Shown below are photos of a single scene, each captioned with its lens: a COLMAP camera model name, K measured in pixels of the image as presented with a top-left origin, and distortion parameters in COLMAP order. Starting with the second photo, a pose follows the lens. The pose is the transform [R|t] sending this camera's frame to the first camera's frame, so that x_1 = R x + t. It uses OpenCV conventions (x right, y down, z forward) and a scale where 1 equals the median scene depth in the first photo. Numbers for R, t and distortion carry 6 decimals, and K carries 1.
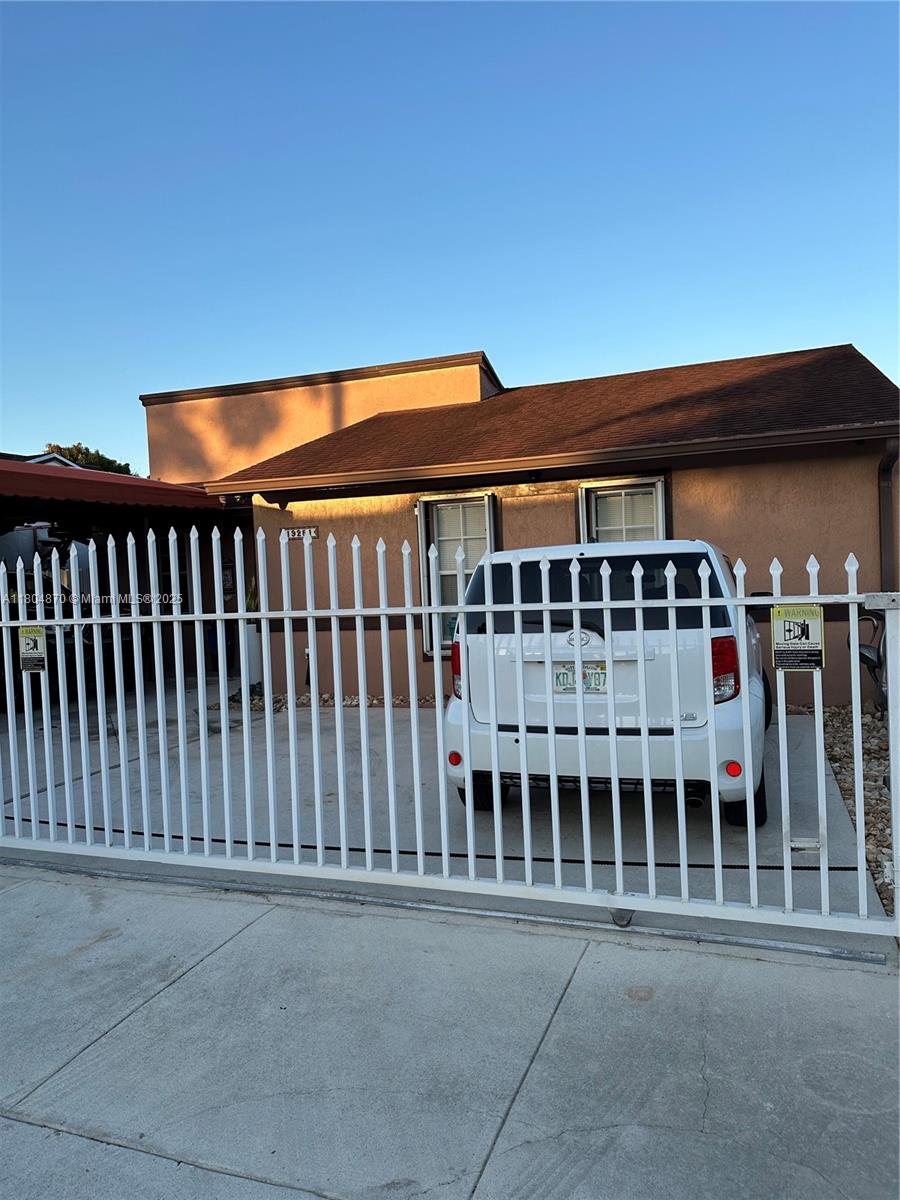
lens RADIAL K [[835.5, 0, 450.0], [0, 835.5, 600.0], [0, 0, 1]] dist [0.035203, -0.043824]
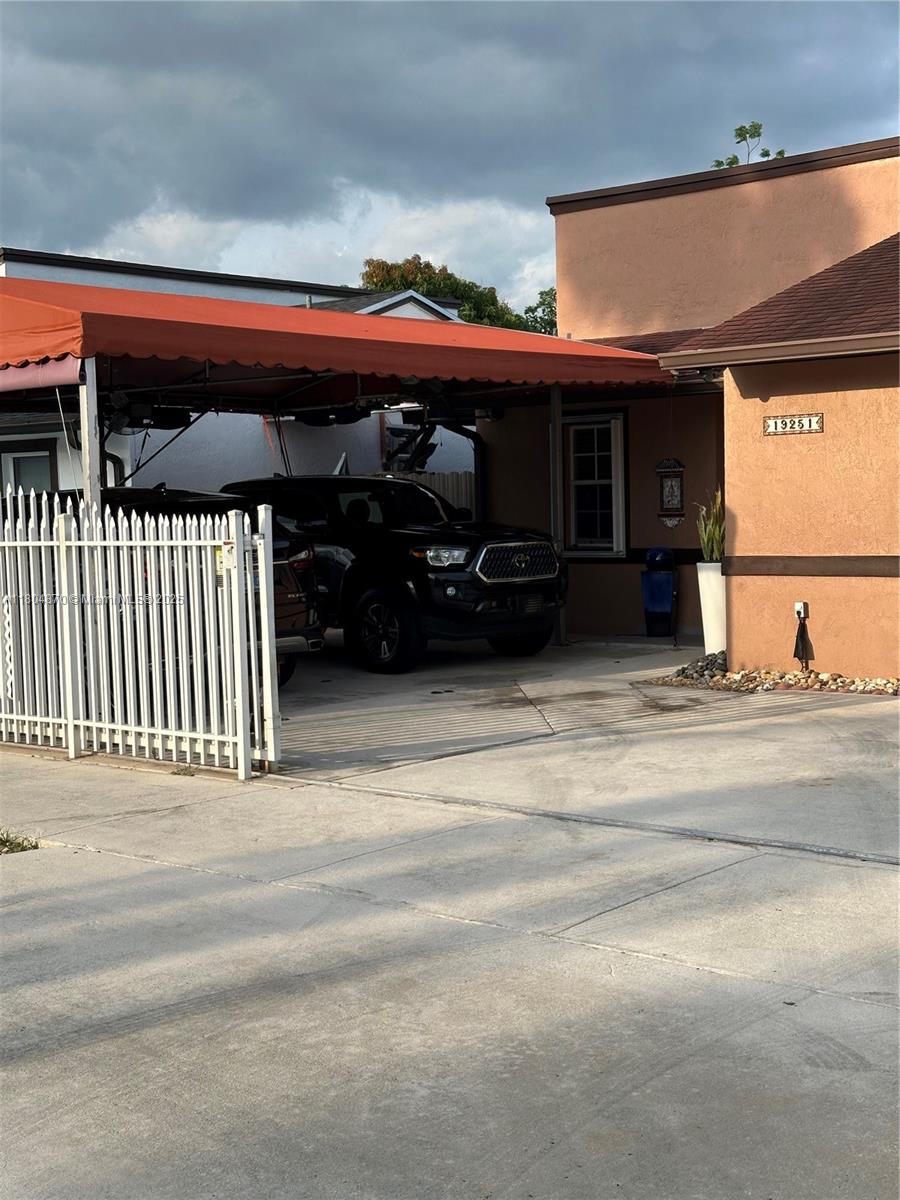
lens RADIAL K [[1646.0, 0, 464.6], [0, 1646.0, 603.6], [0, 0, 1]] dist [0.188215, -0.317089]
pose [[0.933803, 0.040711, -0.355463, 0.105061], [-0.025716, 0.998573, 0.046809, 0.013565], [0.356862, -0.034570, 0.933517, -0.708666]]
